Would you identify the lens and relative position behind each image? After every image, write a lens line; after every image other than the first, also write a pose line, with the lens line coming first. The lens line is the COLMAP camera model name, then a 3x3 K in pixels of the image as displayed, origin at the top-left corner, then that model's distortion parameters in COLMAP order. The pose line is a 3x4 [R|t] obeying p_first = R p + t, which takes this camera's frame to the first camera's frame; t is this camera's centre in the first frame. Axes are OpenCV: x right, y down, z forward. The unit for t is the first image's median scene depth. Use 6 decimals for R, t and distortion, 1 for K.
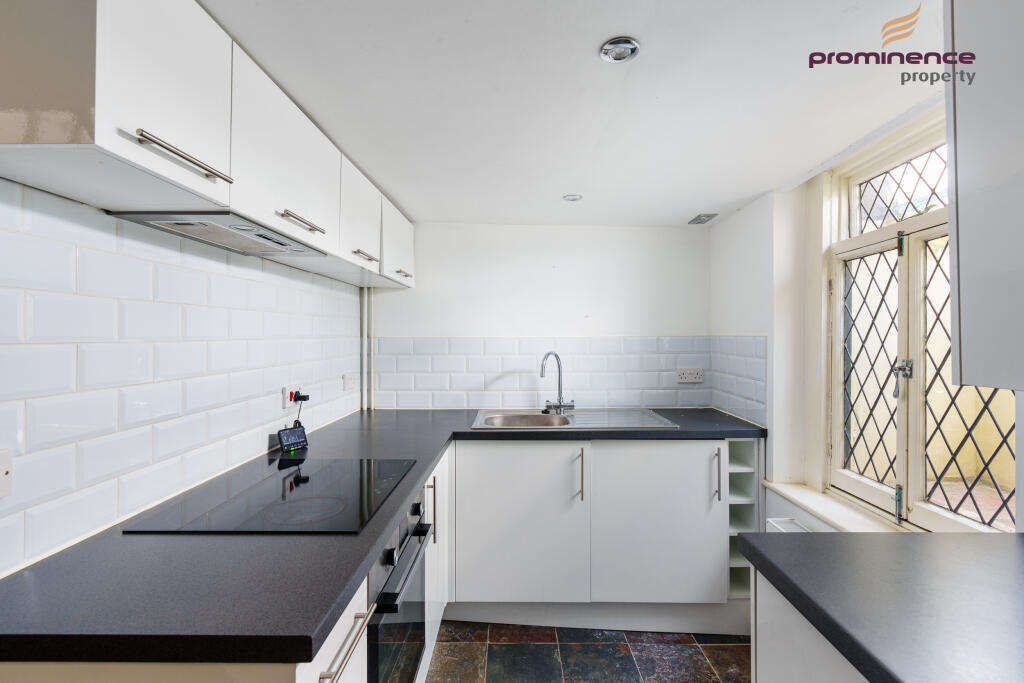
lens RADIAL K [[464.0, 0, 513.4], [0, 464.0, 335.2], [0, 0, 1]] dist [-0.016721, 0.010082]
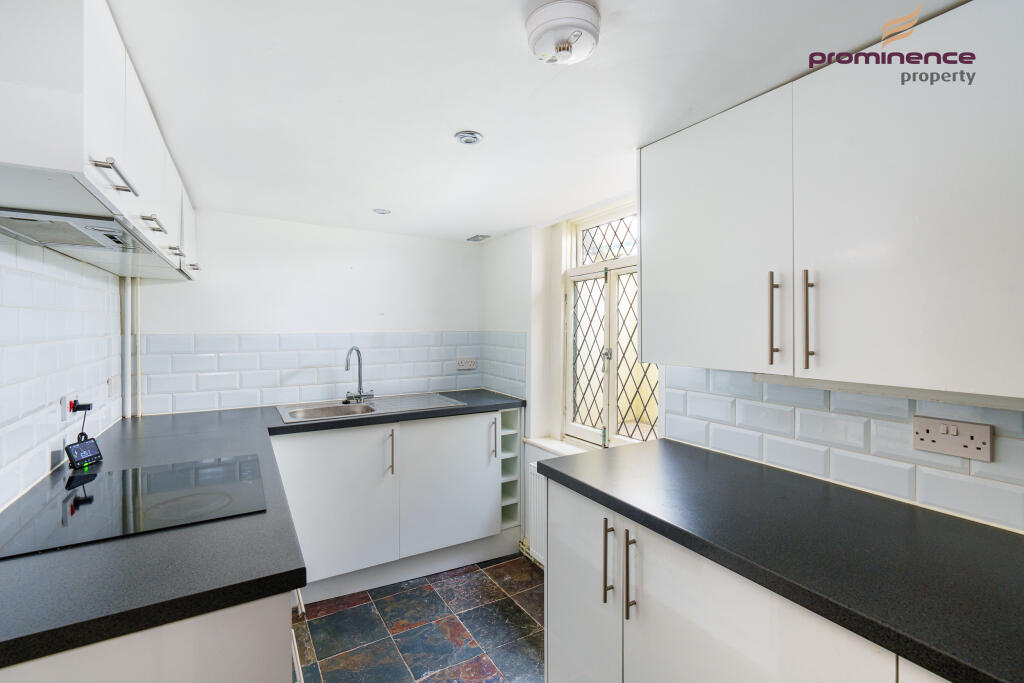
lens RADIAL K [[464.0, 0, 513.4], [0, 464.0, 335.2], [0, 0, 1]] dist [-0.016721, 0.010082]
pose [[0.853232, -0.009330, 0.521447, -0.216754], [-0.002739, 0.999746, 0.022370, -0.021964], [-0.521524, -0.020515, 0.852990, -0.162477]]
